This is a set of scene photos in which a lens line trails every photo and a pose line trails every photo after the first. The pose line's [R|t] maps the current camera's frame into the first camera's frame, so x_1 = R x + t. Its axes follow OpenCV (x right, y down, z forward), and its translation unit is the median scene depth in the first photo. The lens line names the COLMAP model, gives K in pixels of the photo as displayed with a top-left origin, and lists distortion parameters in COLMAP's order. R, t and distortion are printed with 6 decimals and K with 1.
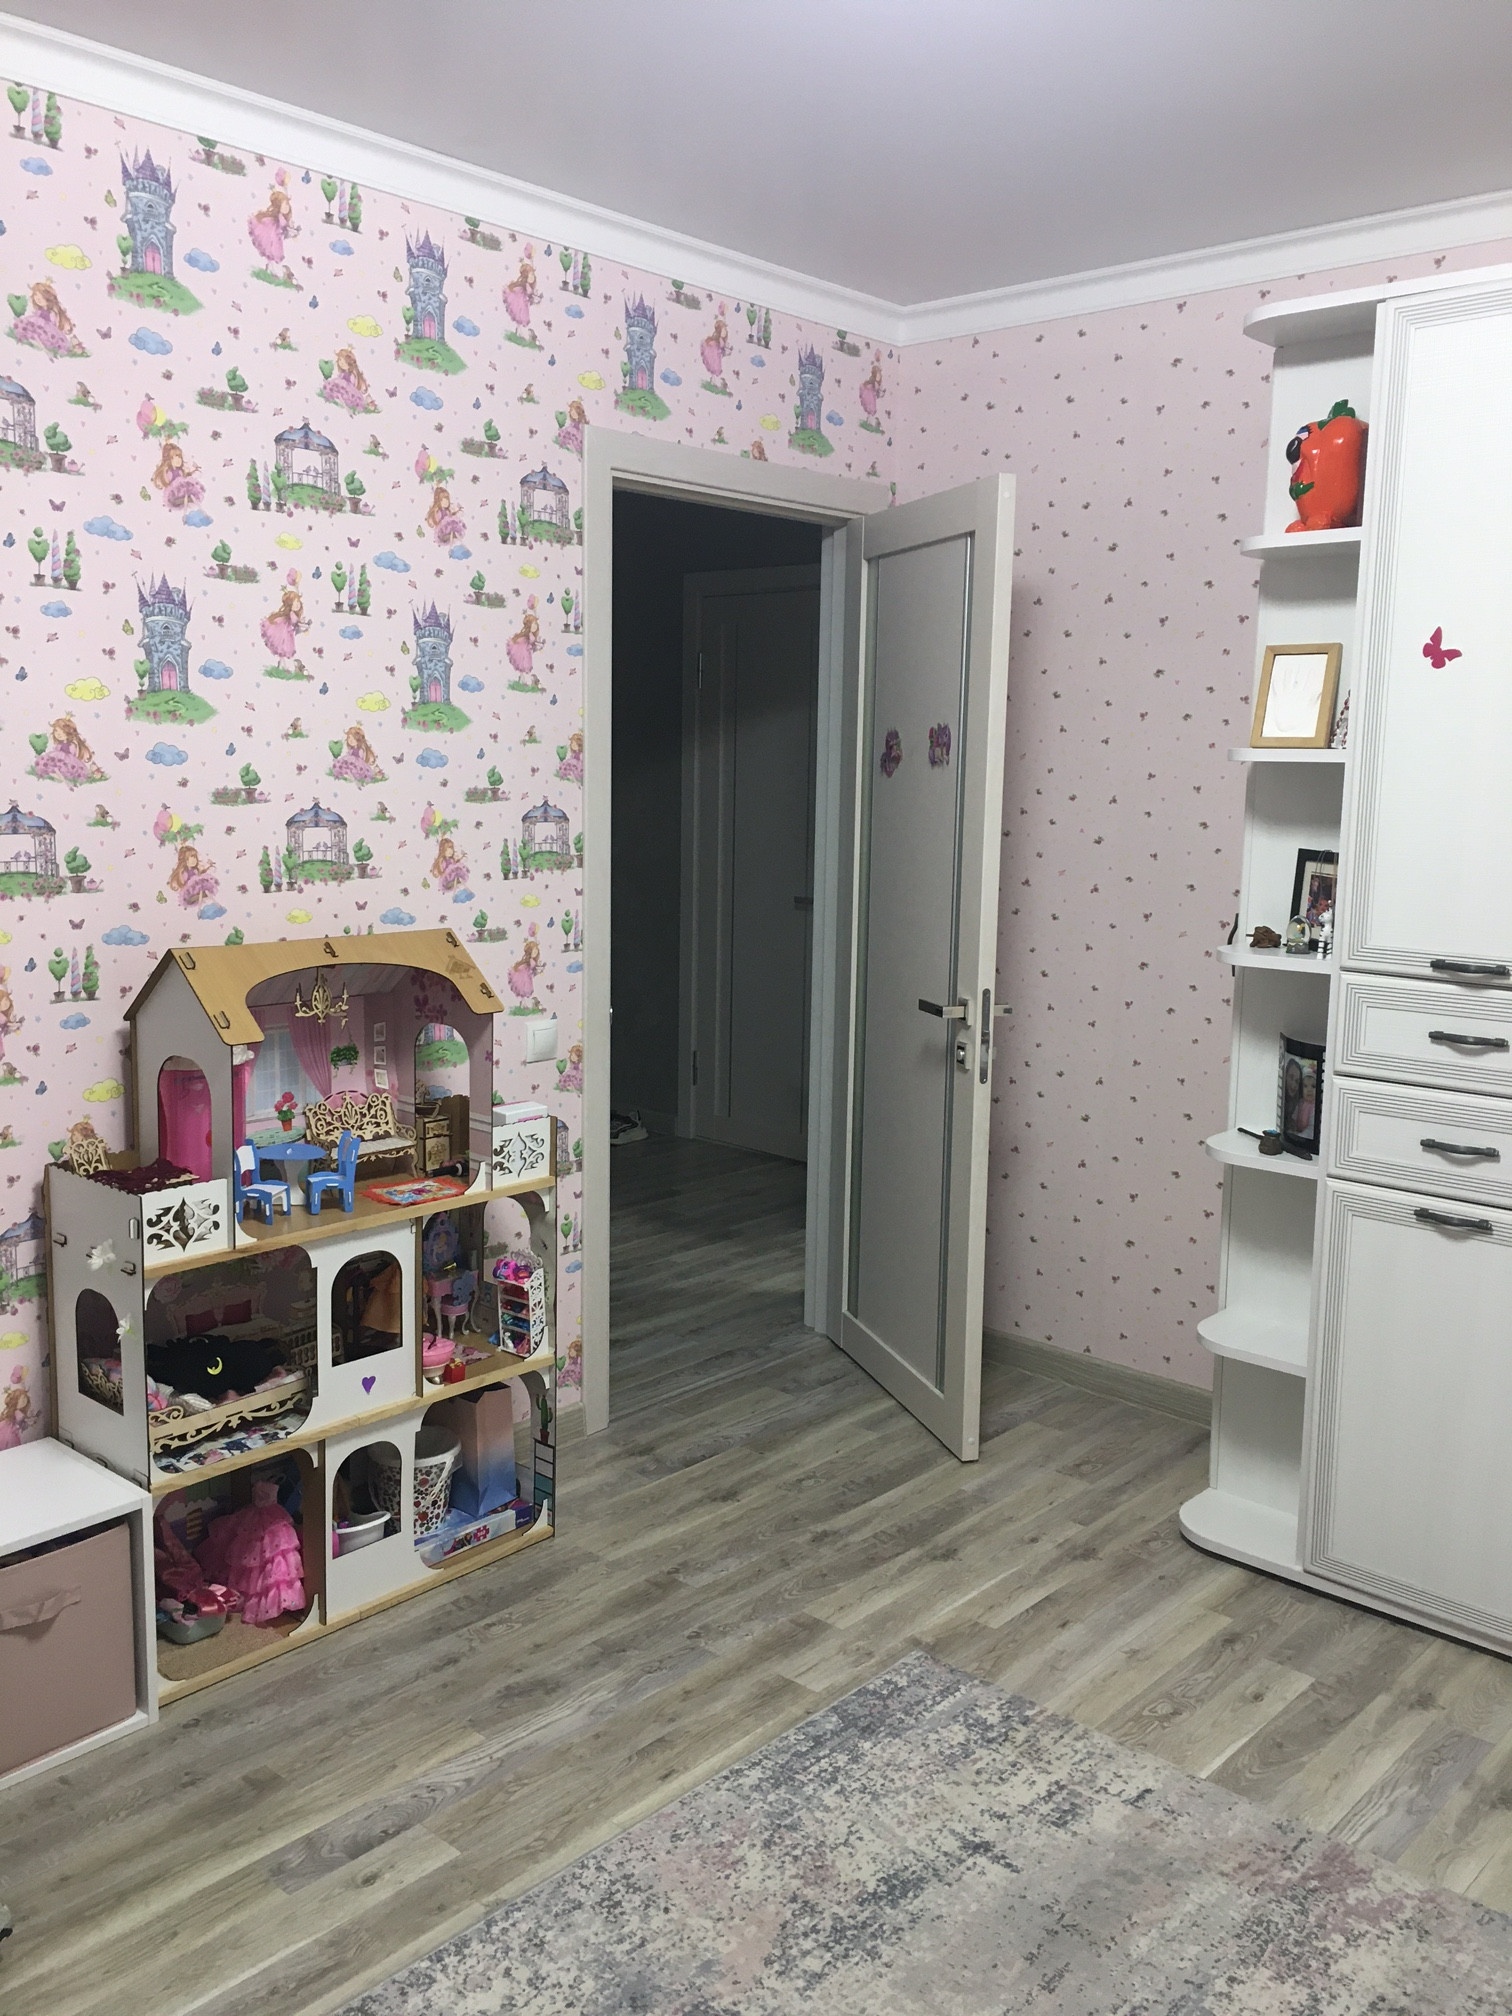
lens RADIAL K [[1730.3, 0, 760.5], [0, 1730.3, 1005.3], [0, 0, 1]] dist [0.055070, -0.074371]
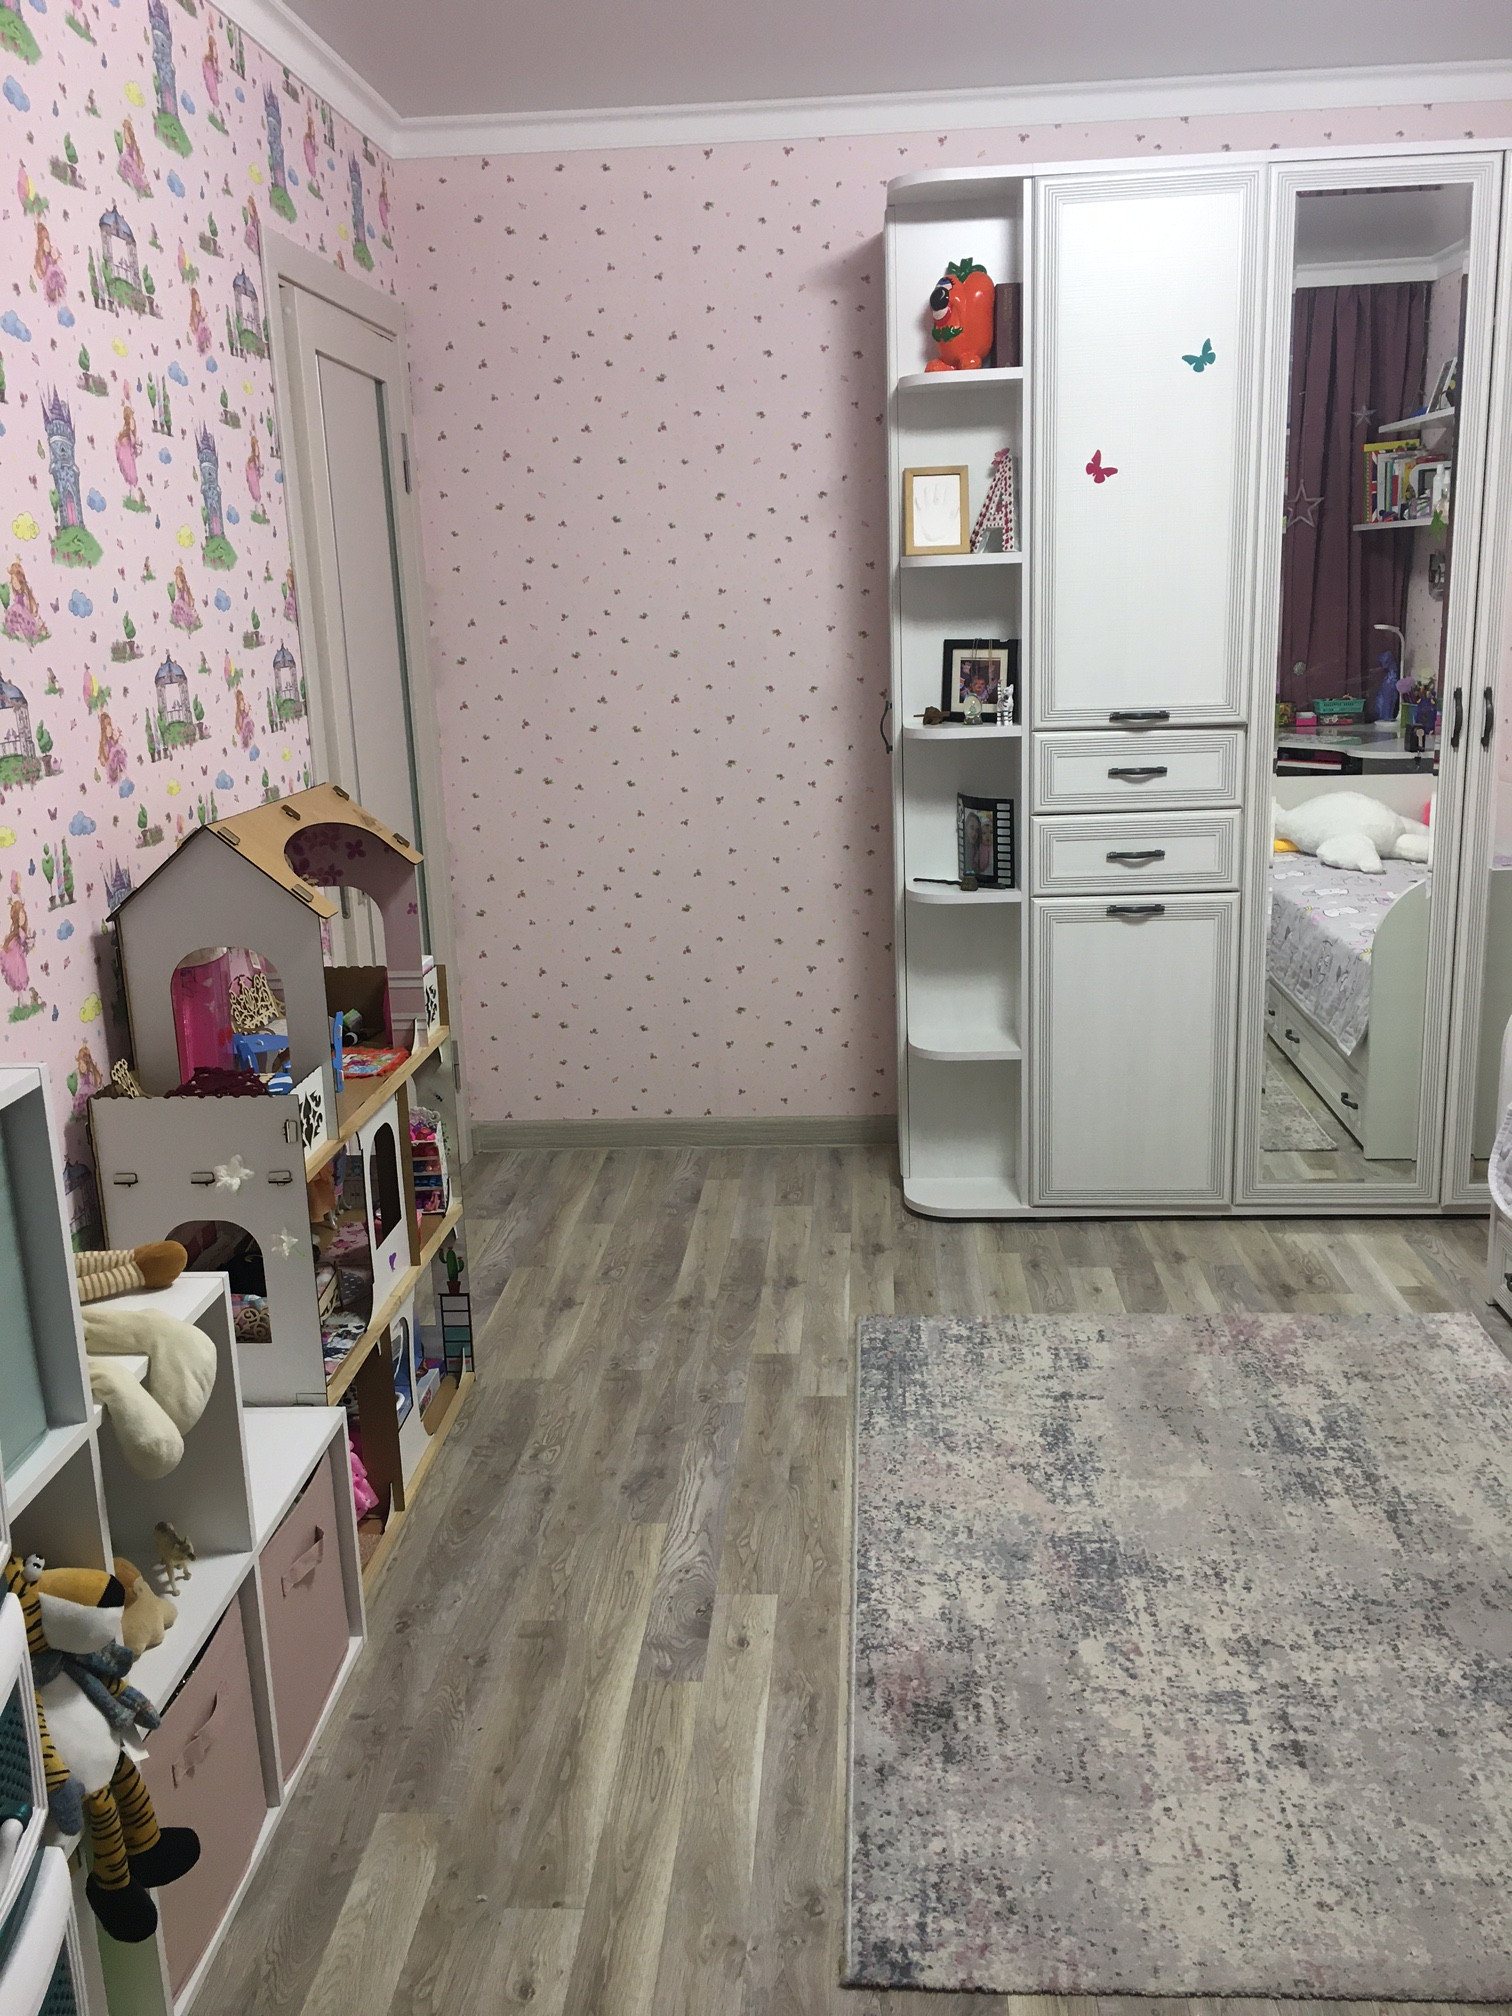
lens RADIAL K [[1730.3, 0, 773.2], [0, 1730.3, 1016.0], [0, 0, 1]] dist [0.055070, -0.074371]
pose [[0.777433, -0.194679, 0.598078, -0.598112], [0.139239, 0.980570, 0.138187, -0.017626], [-0.613359, -0.024155, 0.789435, 0.116925]]
